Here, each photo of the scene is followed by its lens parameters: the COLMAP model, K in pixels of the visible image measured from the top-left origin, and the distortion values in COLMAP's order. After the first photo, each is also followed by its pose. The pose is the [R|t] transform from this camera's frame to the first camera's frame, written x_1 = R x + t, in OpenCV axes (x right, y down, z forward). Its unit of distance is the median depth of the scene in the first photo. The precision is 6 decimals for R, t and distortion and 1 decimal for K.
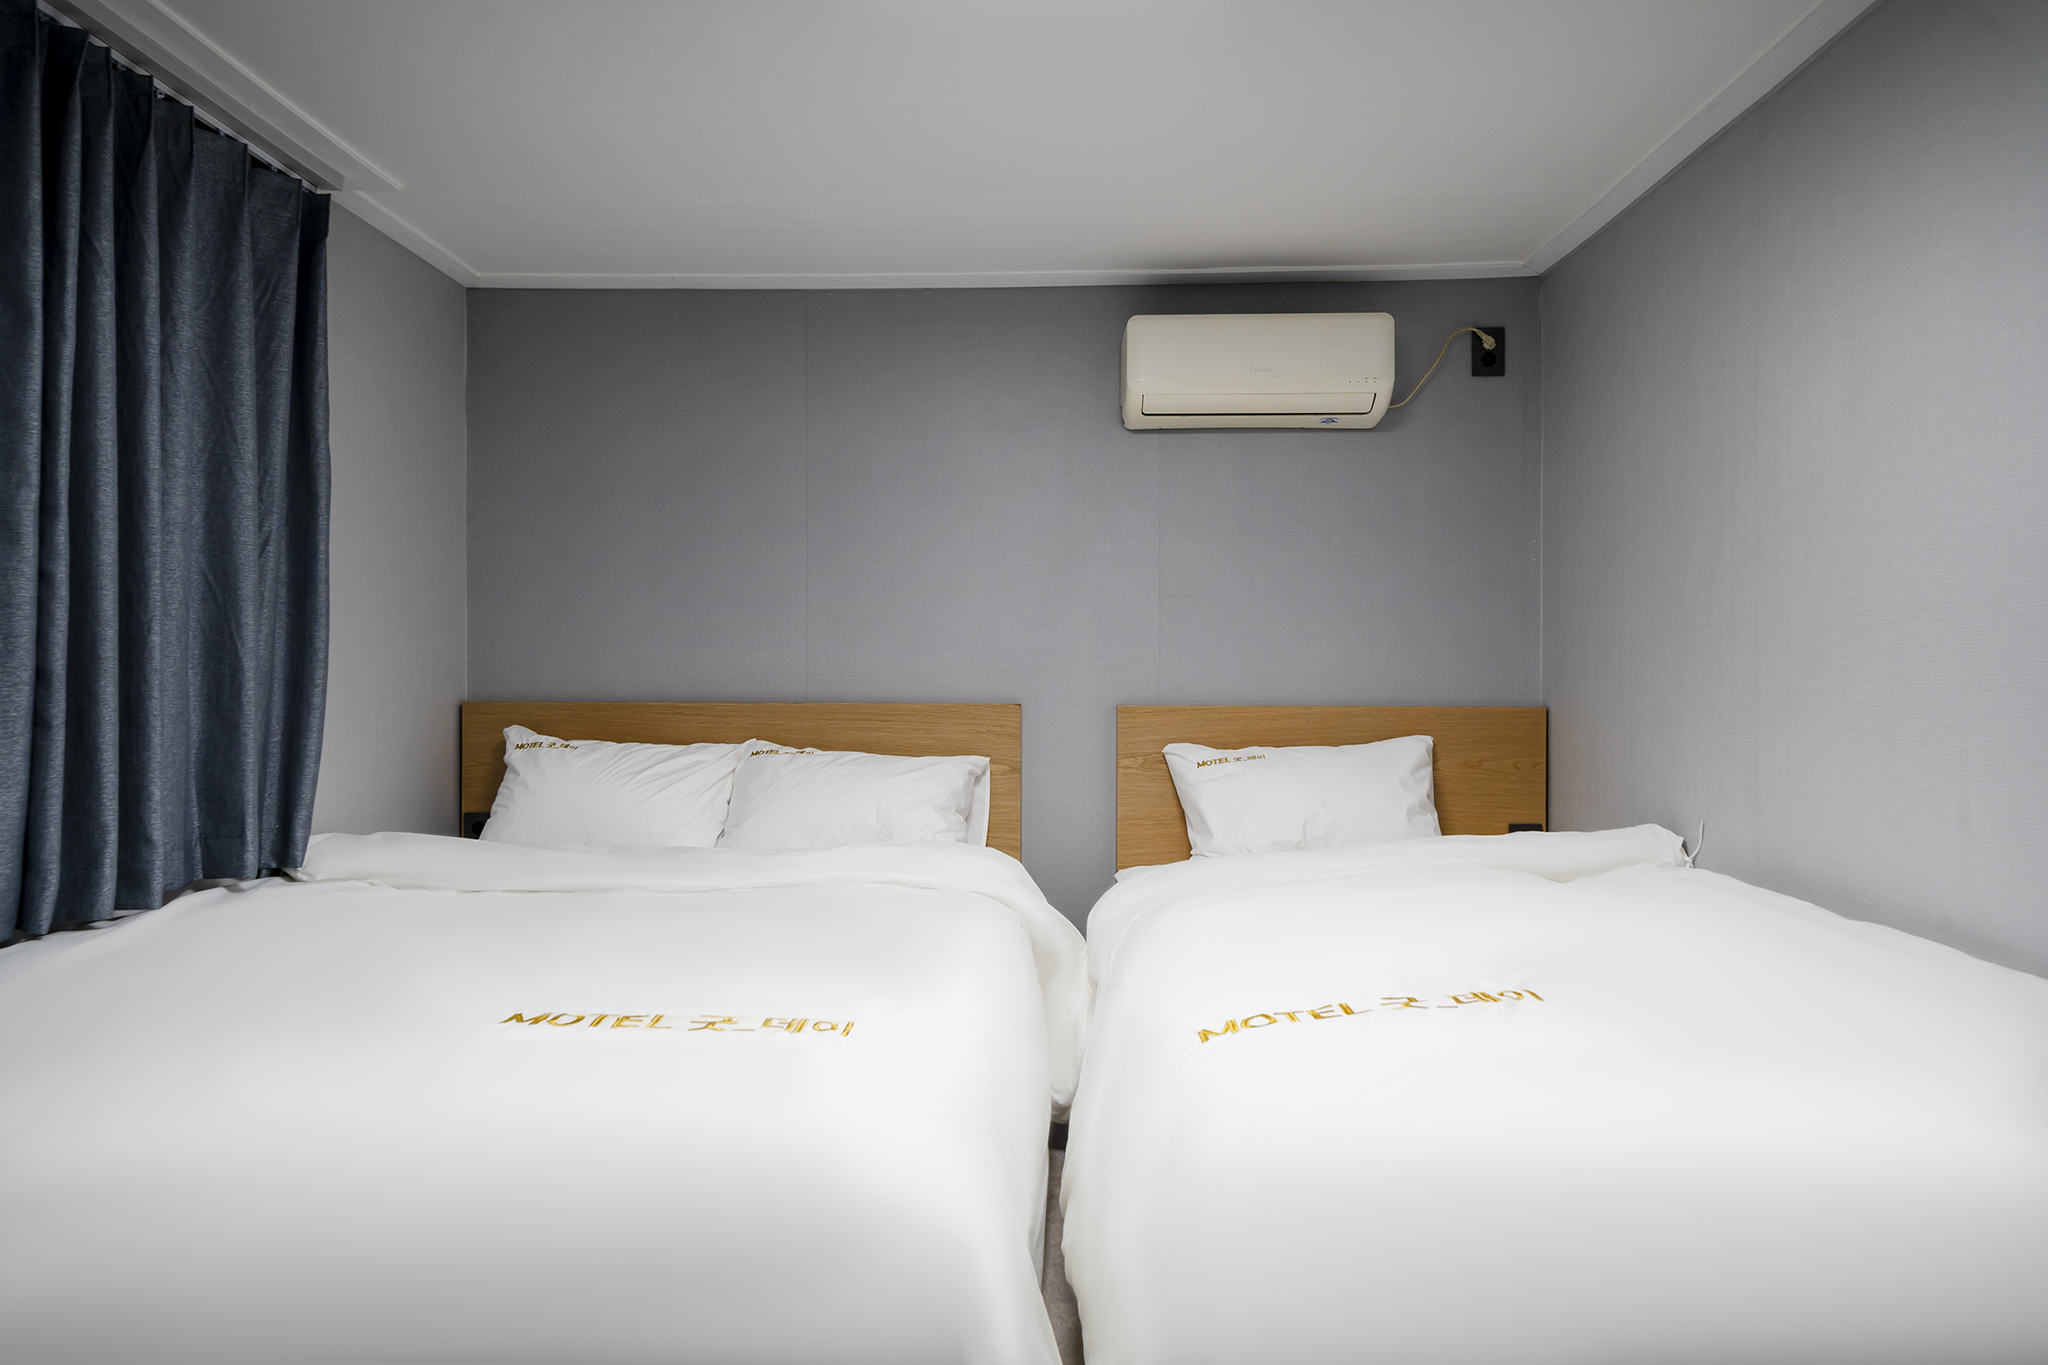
lens RADIAL K [[1212.7, 0, 1022.2], [0, 1212.7, 671.7], [0, 0, 1]] dist [0.005383, 0.002879]
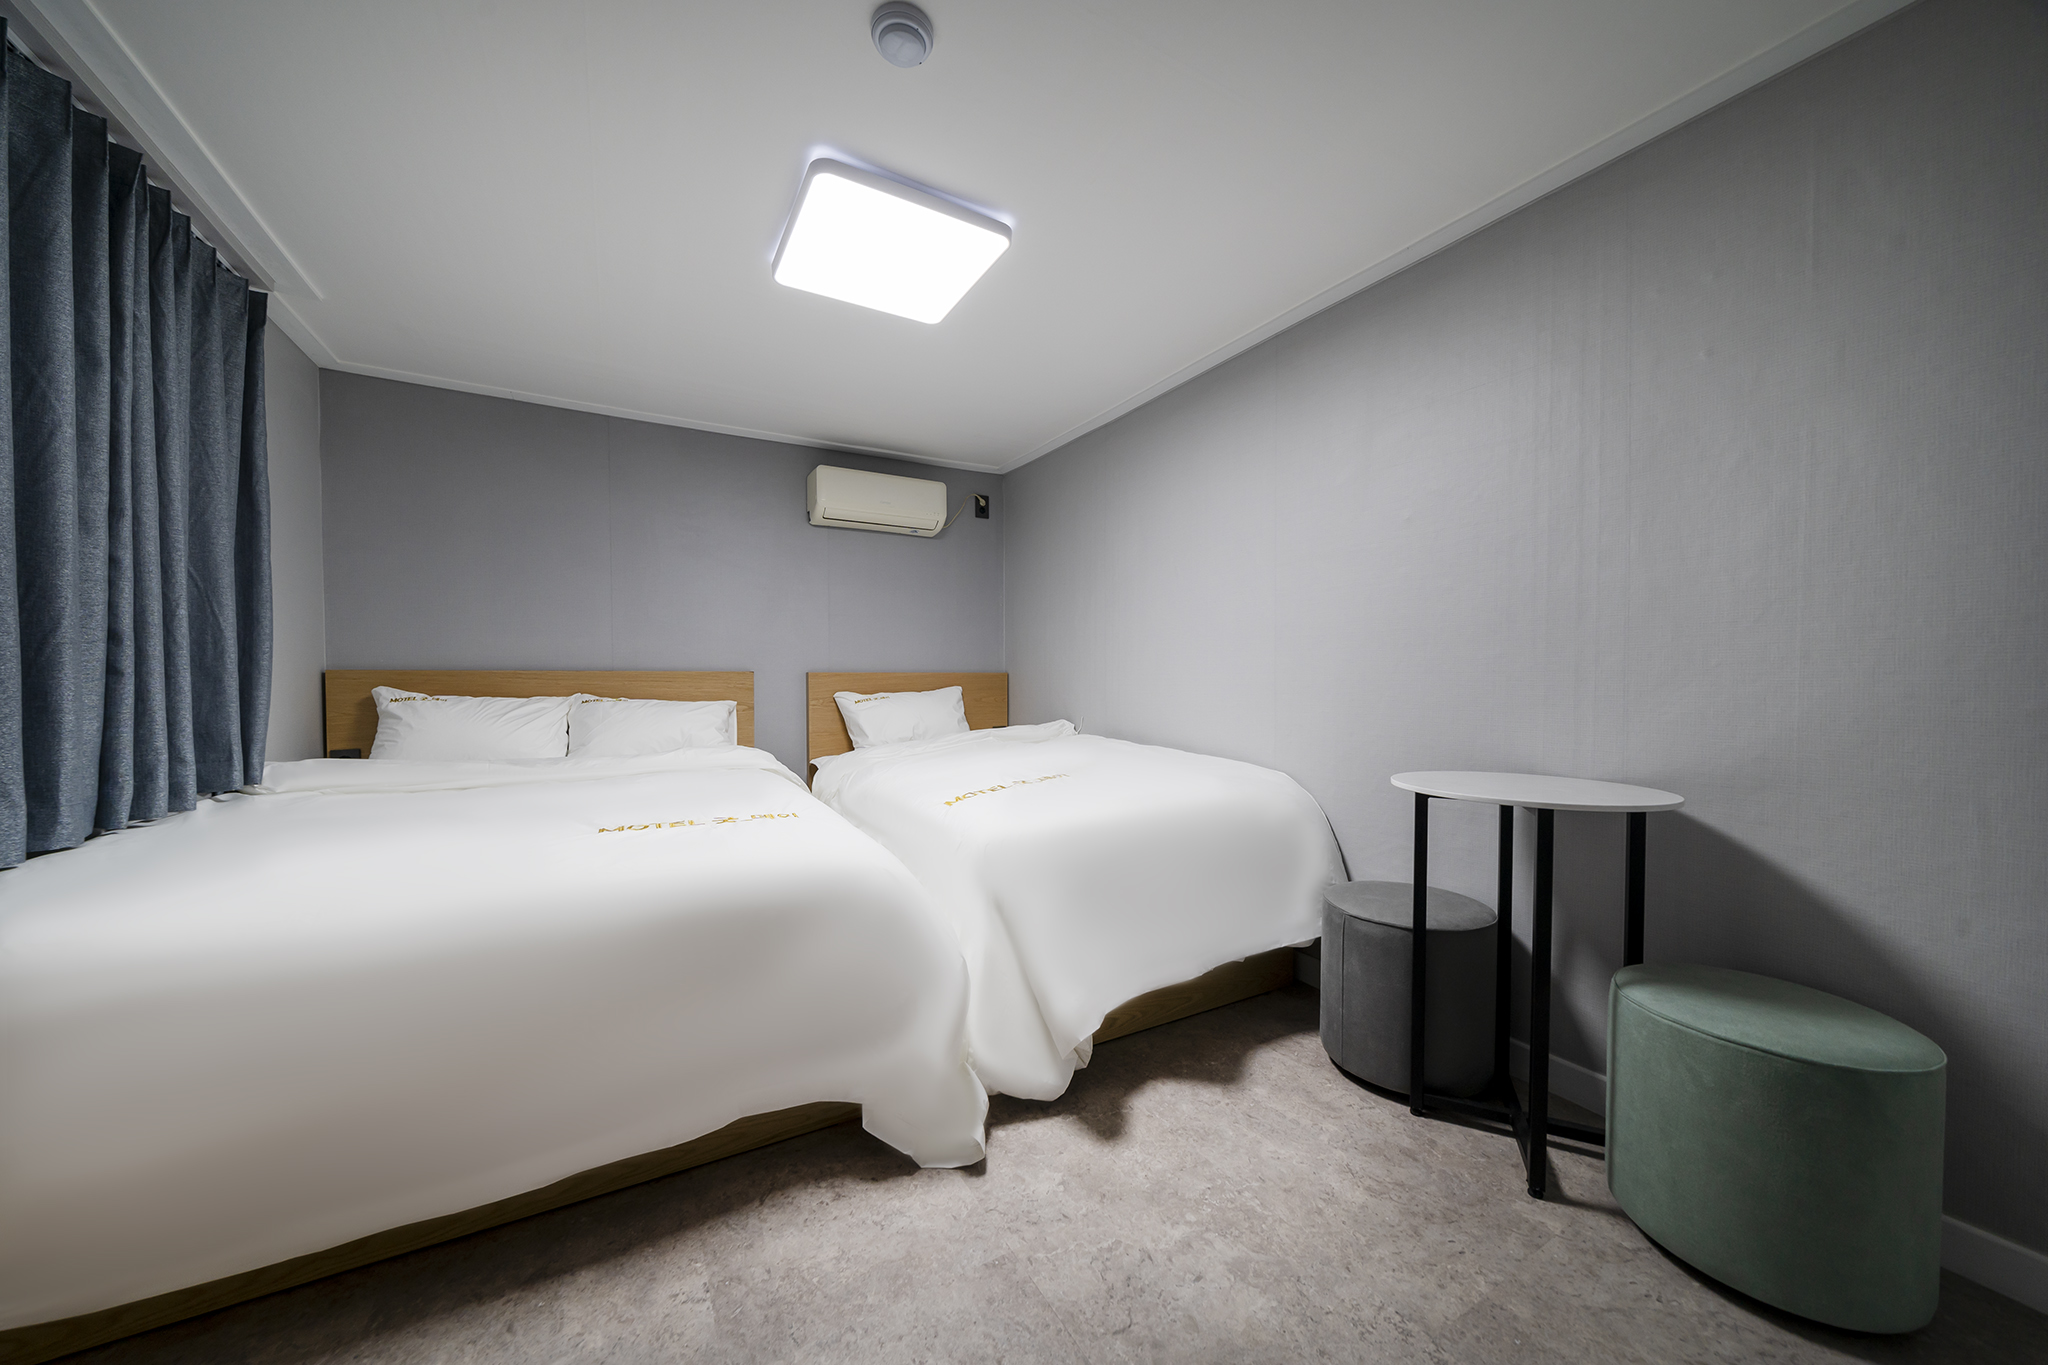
lens RADIAL K [[712.0, 0, 1023.8], [0, 712.0, 684.2], [0, 0, 1]] dist [-0.003571, 0.000043]
pose [[0.848629, -0.008876, 0.528914, -0.240341], [-0.002680, 0.999774, 0.021078, 0.024150], [-0.528982, -0.019305, 0.848414, -0.118017]]
